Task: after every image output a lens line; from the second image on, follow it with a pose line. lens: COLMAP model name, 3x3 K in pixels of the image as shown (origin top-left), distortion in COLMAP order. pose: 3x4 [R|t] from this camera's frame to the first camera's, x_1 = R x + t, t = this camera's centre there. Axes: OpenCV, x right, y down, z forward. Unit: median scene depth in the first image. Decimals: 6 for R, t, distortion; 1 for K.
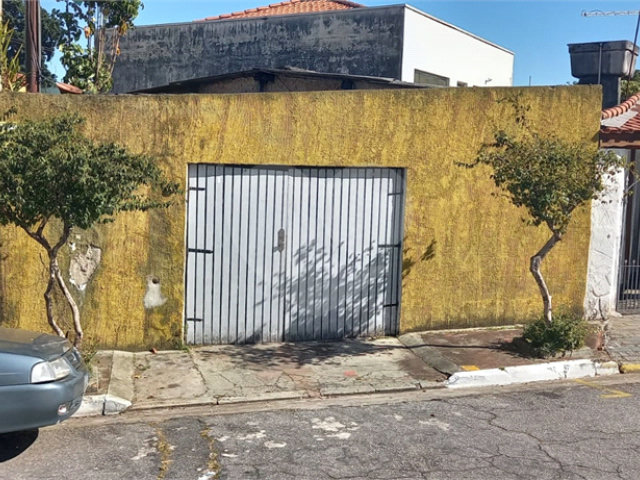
lens RADIAL K [[751.9, 0, 292.9], [0, 751.9, 210.6], [0, 0, 1]] dist [0.074886, -0.081577]
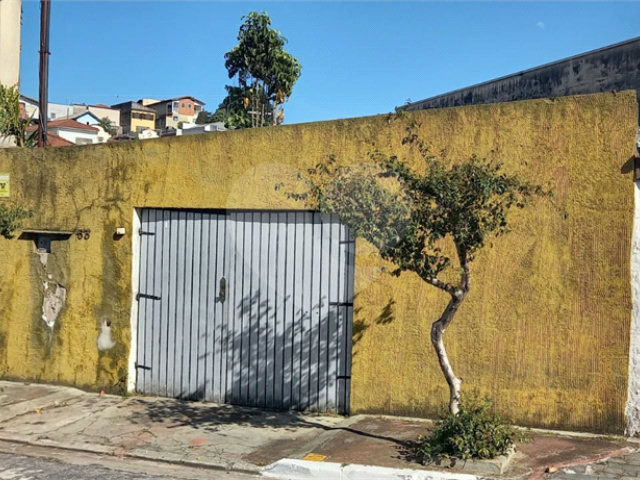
lens RADIAL K [[742.8, 0, 319.0], [0, 742.8, 215.1], [0, 0, 1]] dist [0.147894, -0.338036]
pose [[0.819318, -0.016925, -0.573089, 0.600334], [-0.047831, 0.994062, -0.097739, 0.031592], [0.571340, 0.107490, 0.813644, 0.305589]]
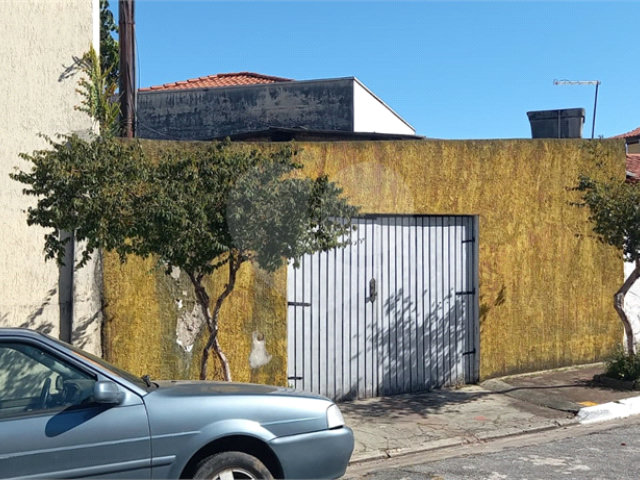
lens RADIAL K [[751.9, 0, 292.9], [0, 751.9, 210.6], [0, 0, 1]] dist [0.074886, -0.081577]
pose [[0.973511, -0.020079, 0.227759, -0.334033], [0.045813, 0.993065, -0.108270, 0.037241], [-0.224006, 0.115837, 0.967679, 0.059462]]
